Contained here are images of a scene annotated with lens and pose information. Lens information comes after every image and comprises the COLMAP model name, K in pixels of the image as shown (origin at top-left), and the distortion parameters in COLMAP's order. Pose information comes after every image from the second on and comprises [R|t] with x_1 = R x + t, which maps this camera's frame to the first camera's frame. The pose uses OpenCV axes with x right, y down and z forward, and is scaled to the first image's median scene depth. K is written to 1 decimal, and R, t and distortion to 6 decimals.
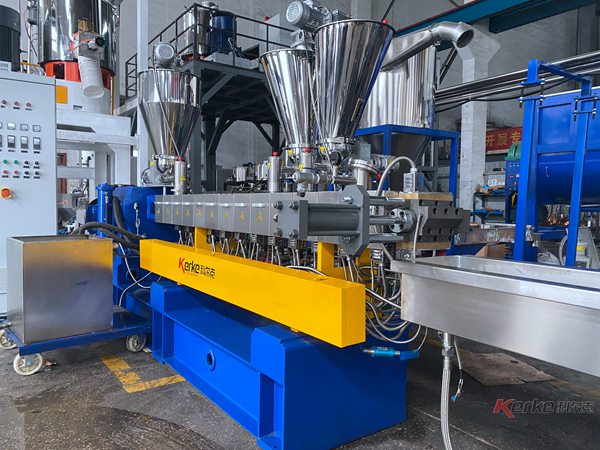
lens RADIAL K [[461.1, 0, 298.9], [0, 461.1, 219.6], [0, 0, 1]] dist [0.048719, -0.046777]
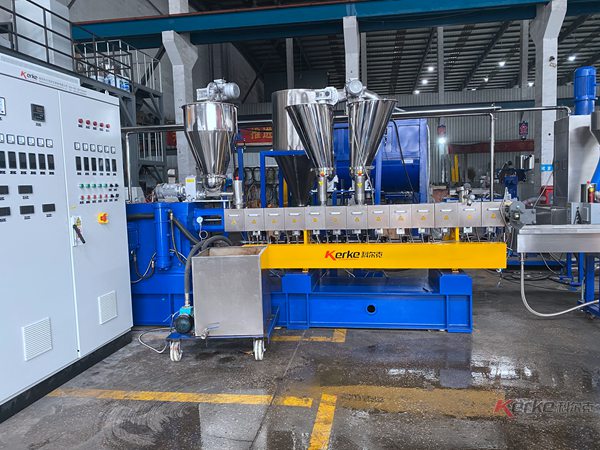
lens RADIAL K [[461.1, 0, 299.6], [0, 461.1, 214.8], [0, 0, 1]] dist [0.048719, -0.046777]
pose [[0.689150, -0.081268, 0.720047, -1.077750], [0.064007, 0.996634, 0.051224, -0.090080], [-0.721786, 0.010787, 0.692032, 0.041383]]
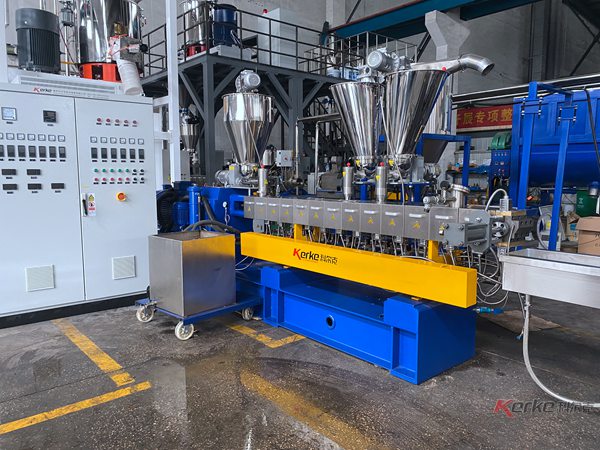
lens RADIAL K [[461.1, 0, 298.5], [0, 461.1, 219.3], [0, 0, 1]] dist [0.048719, -0.046777]
pose [[0.995803, -0.022810, 0.088630, -0.287213], [0.017437, 0.997990, 0.060931, -0.065960], [-0.089842, -0.059130, 0.994199, -0.252432]]
